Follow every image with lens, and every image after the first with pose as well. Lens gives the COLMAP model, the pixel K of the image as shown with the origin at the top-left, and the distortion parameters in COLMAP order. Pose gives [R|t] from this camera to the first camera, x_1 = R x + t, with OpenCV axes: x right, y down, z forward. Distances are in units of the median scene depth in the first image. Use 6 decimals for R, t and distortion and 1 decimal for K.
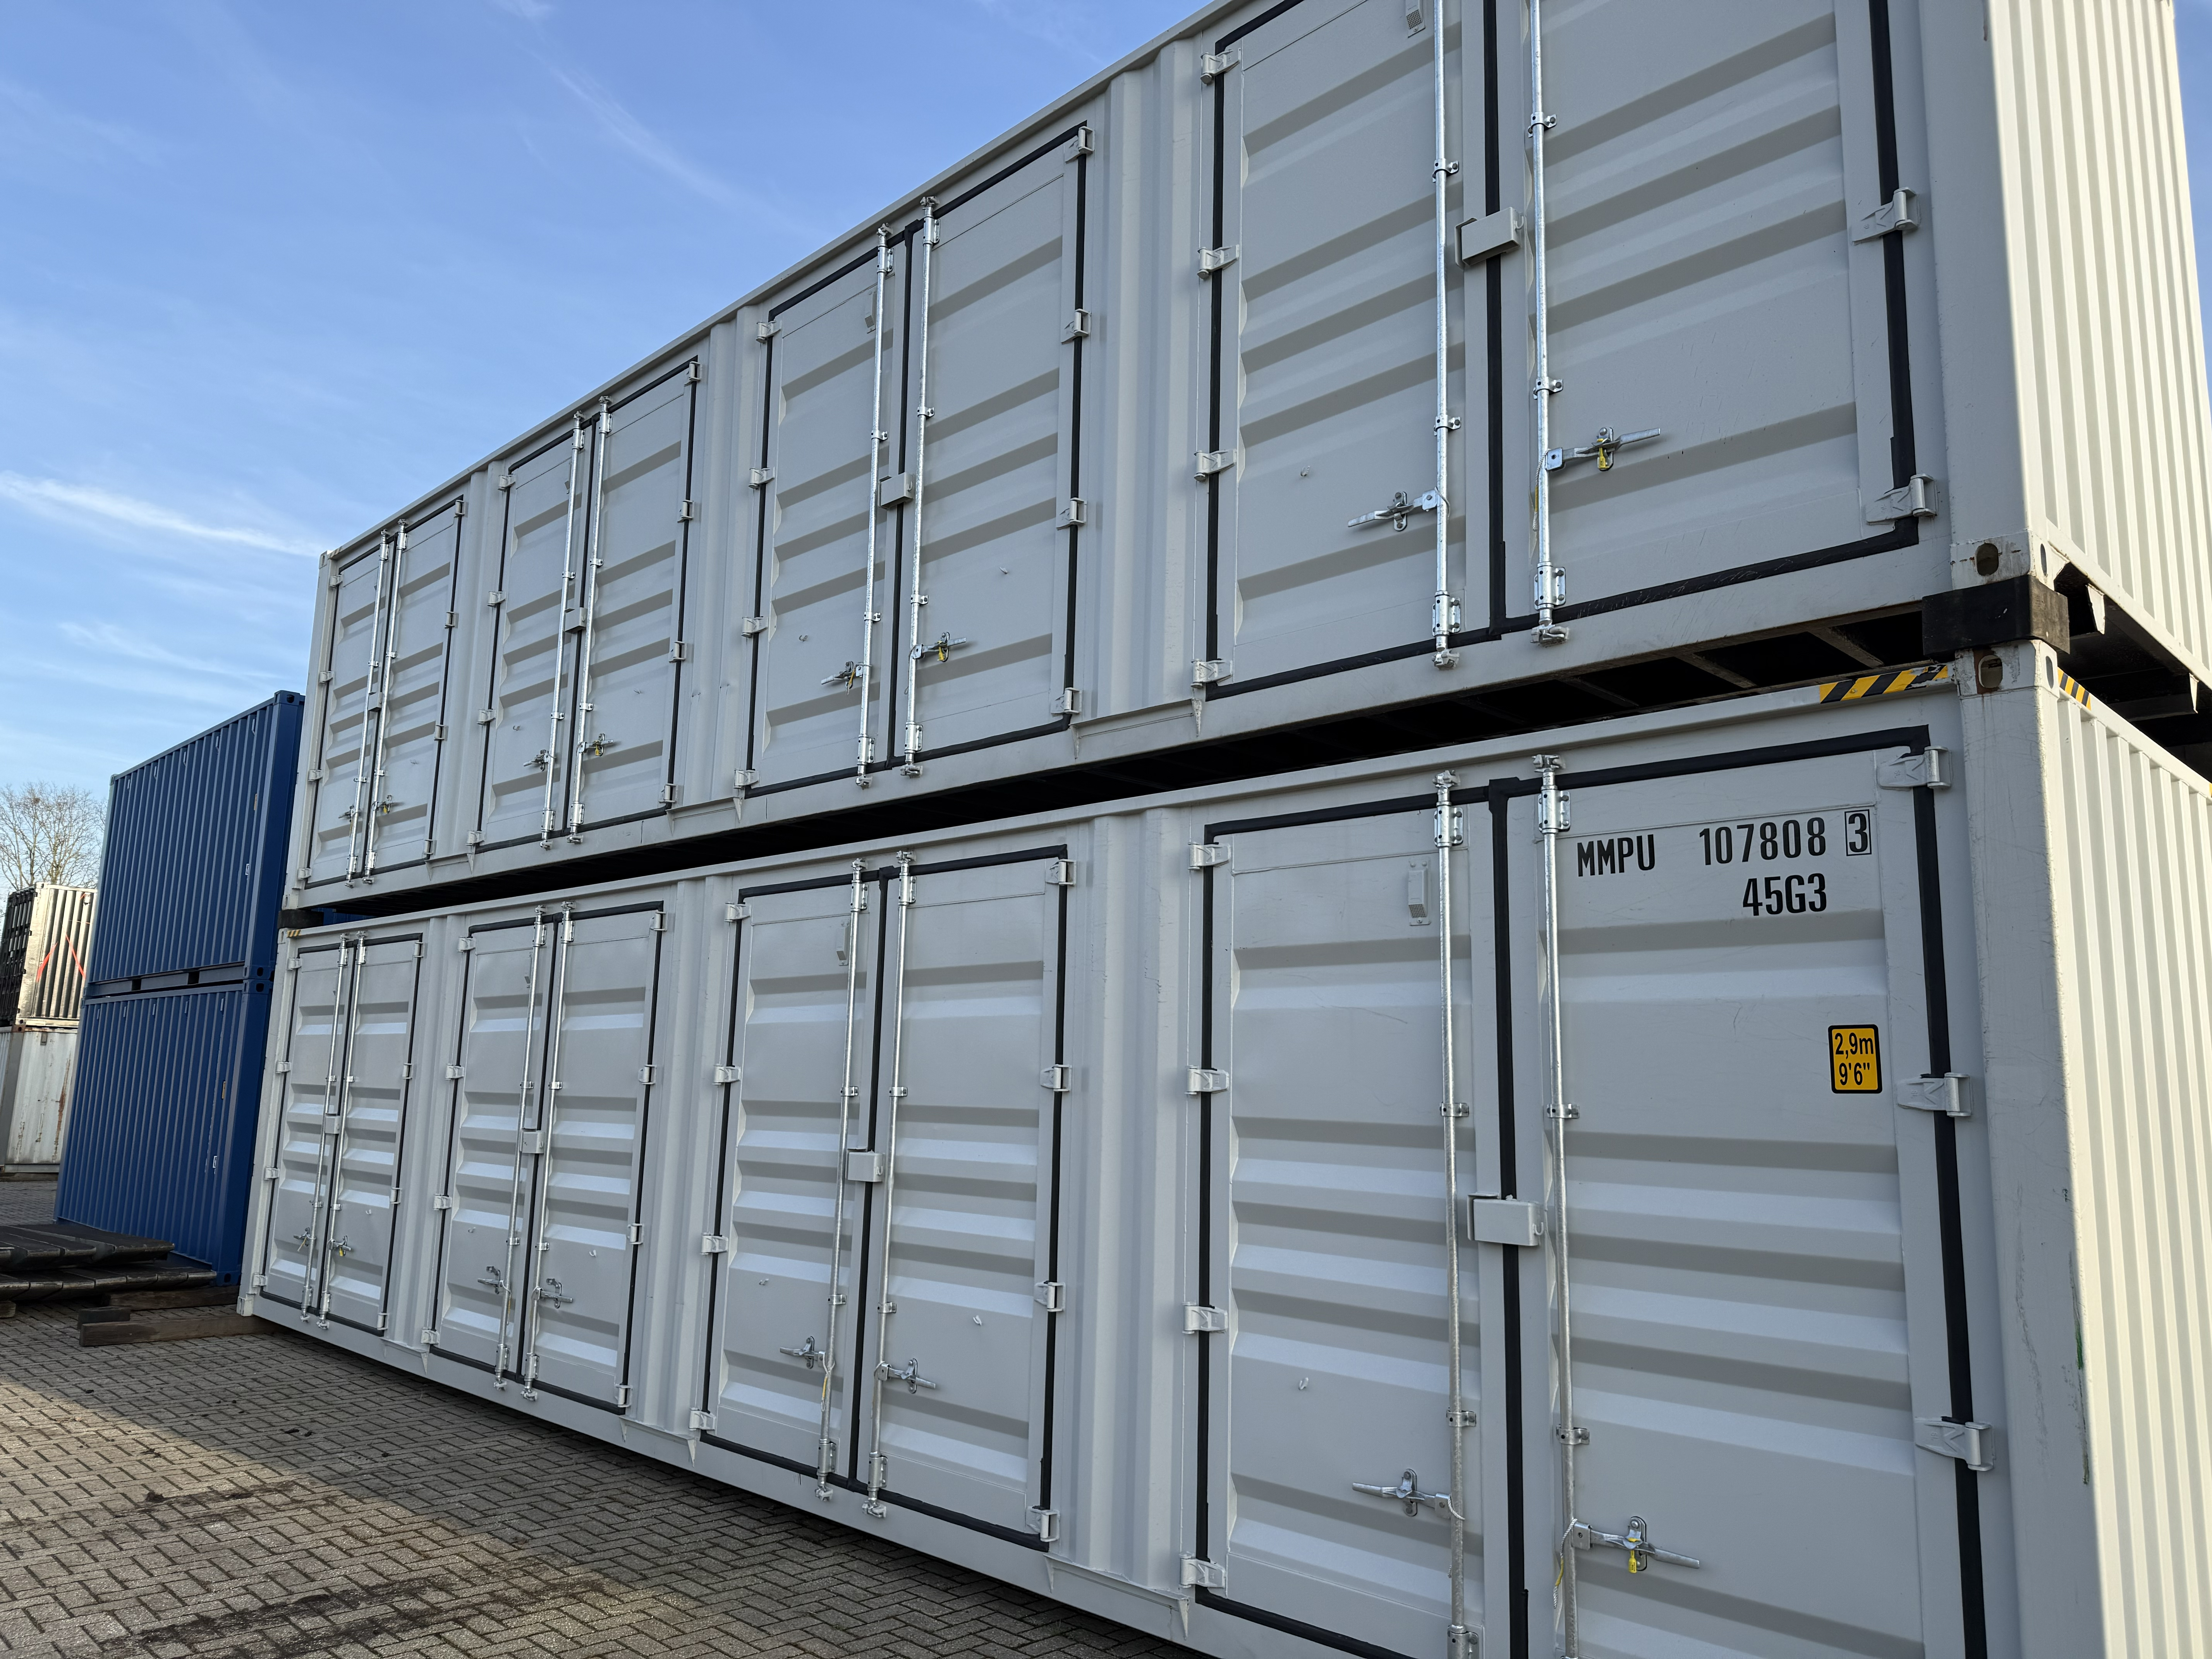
lens RADIAL K [[1547.4, 0, 1094.8], [0, 1547.4, 854.4], [0, 0, 1]] dist [0.058190, -0.068045]
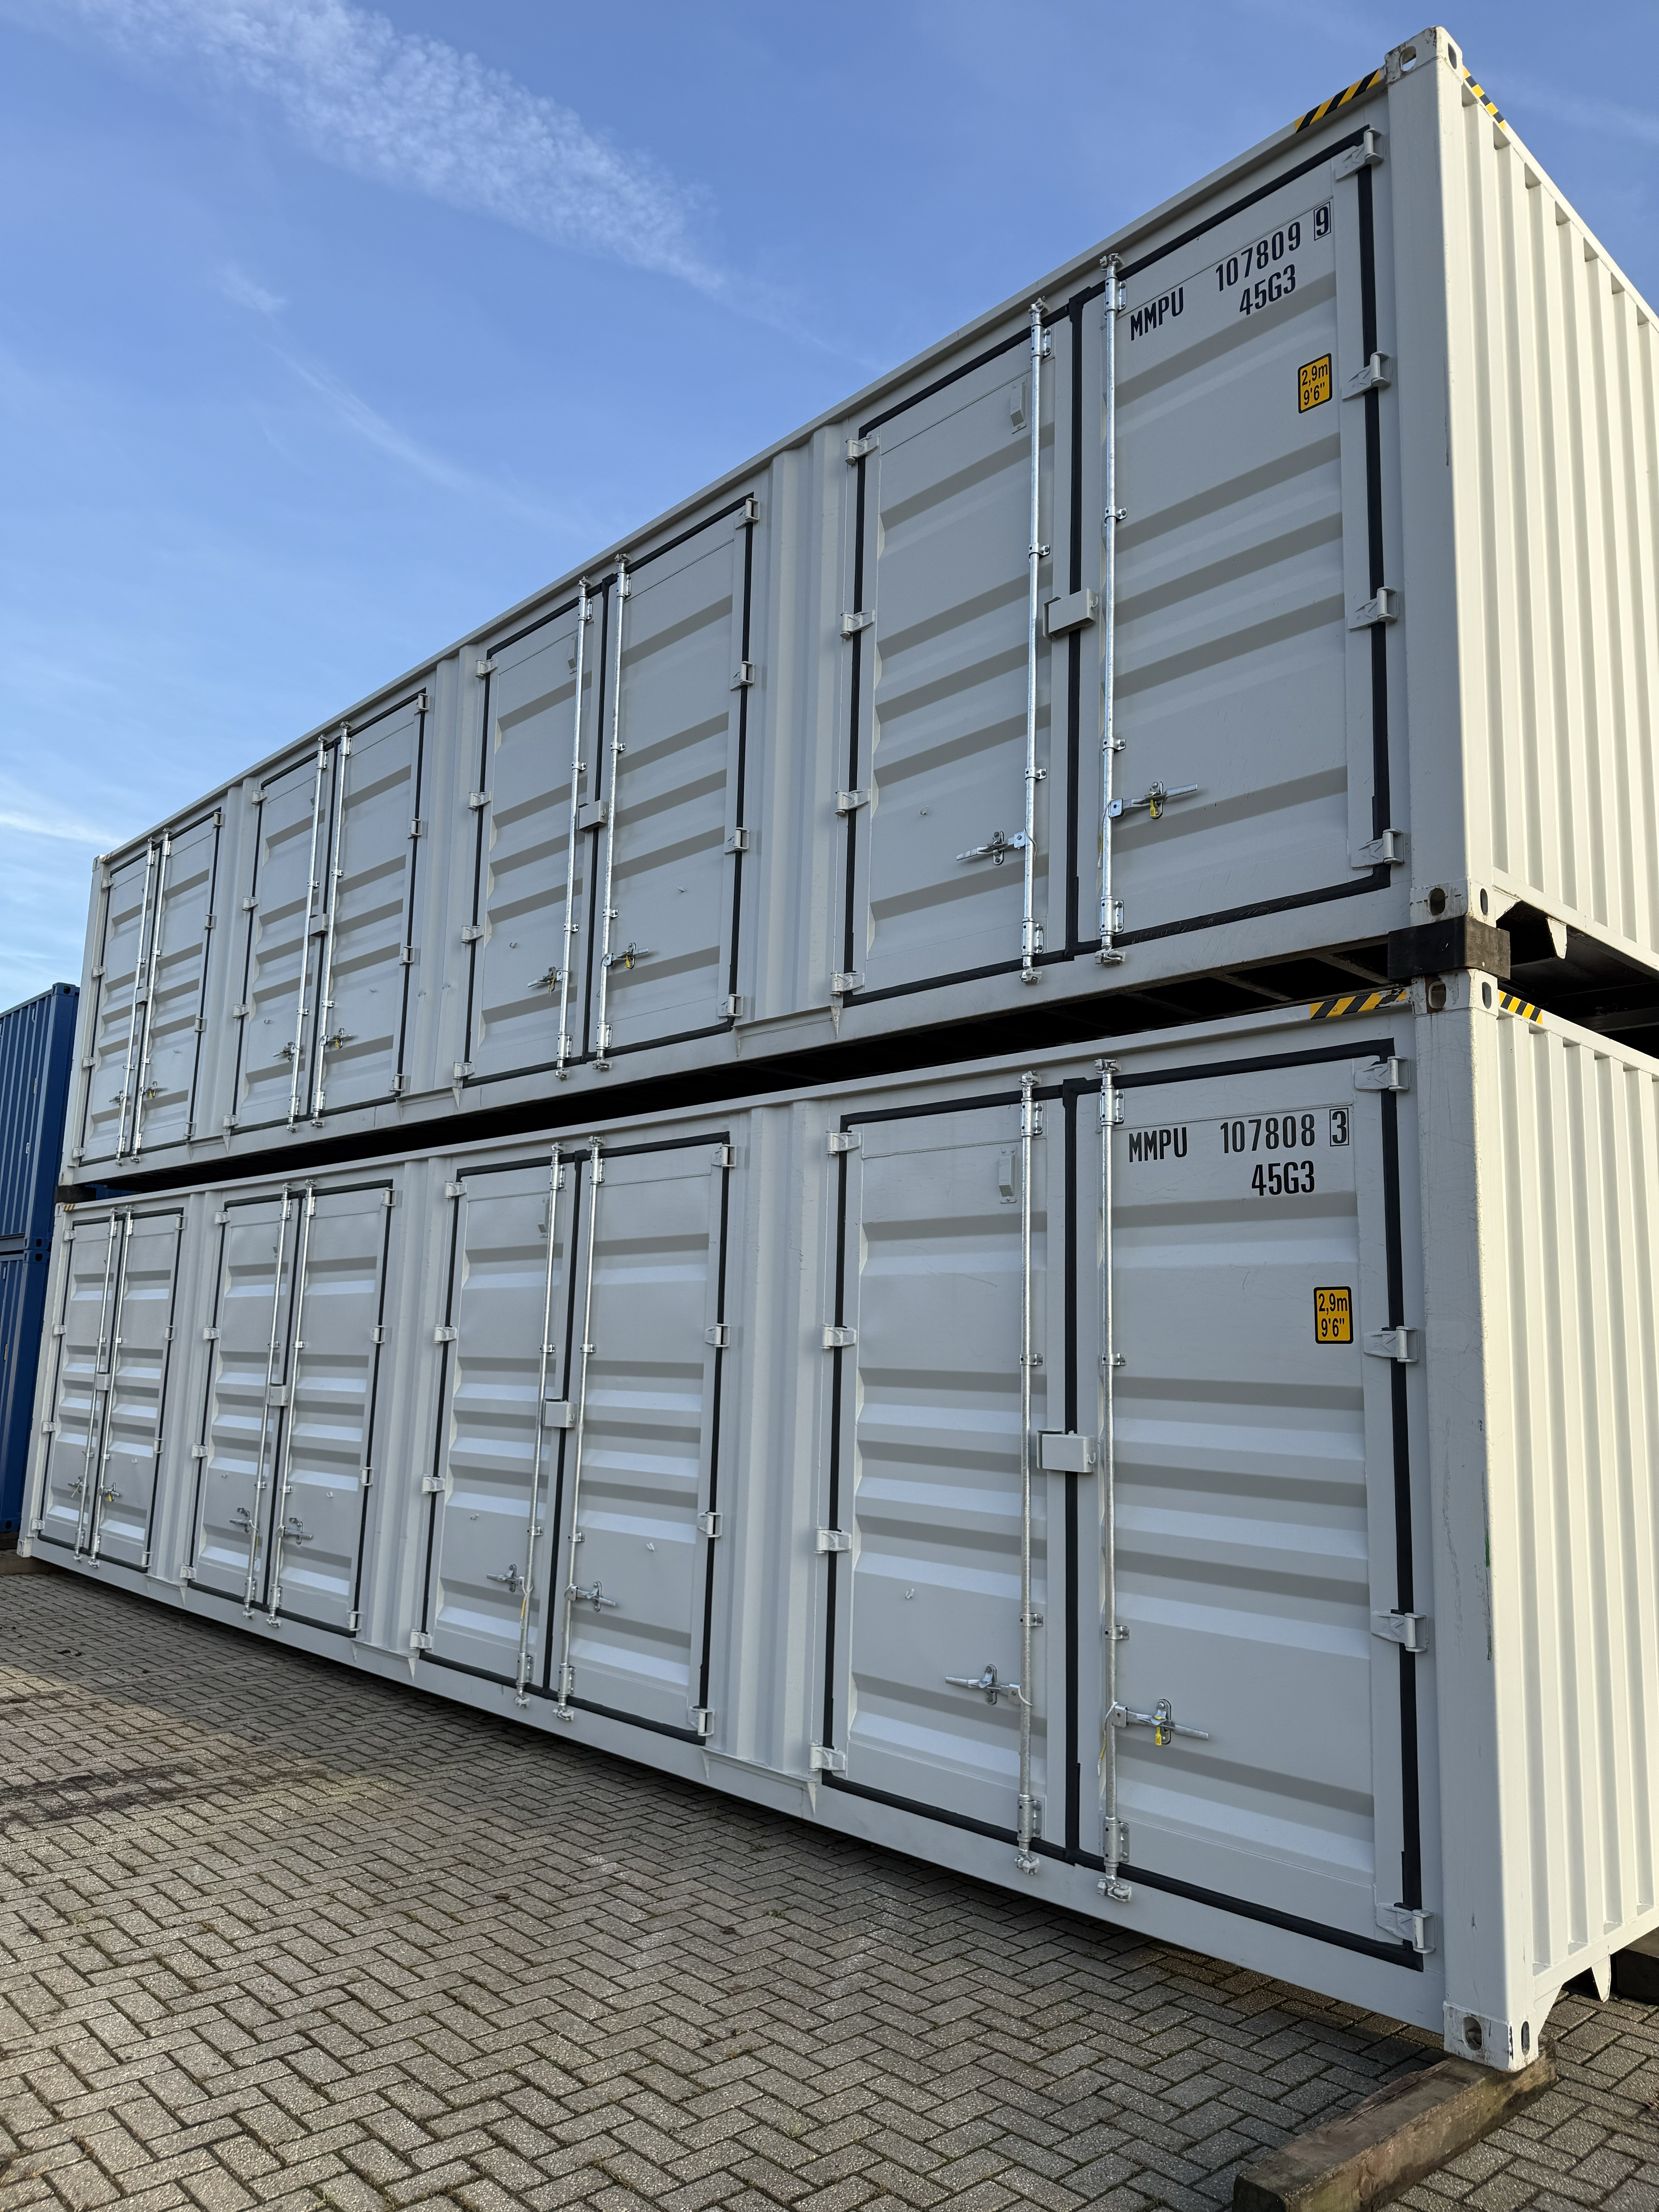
lens RADIAL K [[1547.4, 0, 801.7], [0, 1547.4, 1129.3], [0, 0, 1]] dist [0.058190, -0.068045]
pose [[0.999295, 0.001272, -0.037526, 0.091344], [-0.001328, 0.999998, -0.001465, -0.007584], [0.037524, 0.001514, 0.999295, -0.161828]]
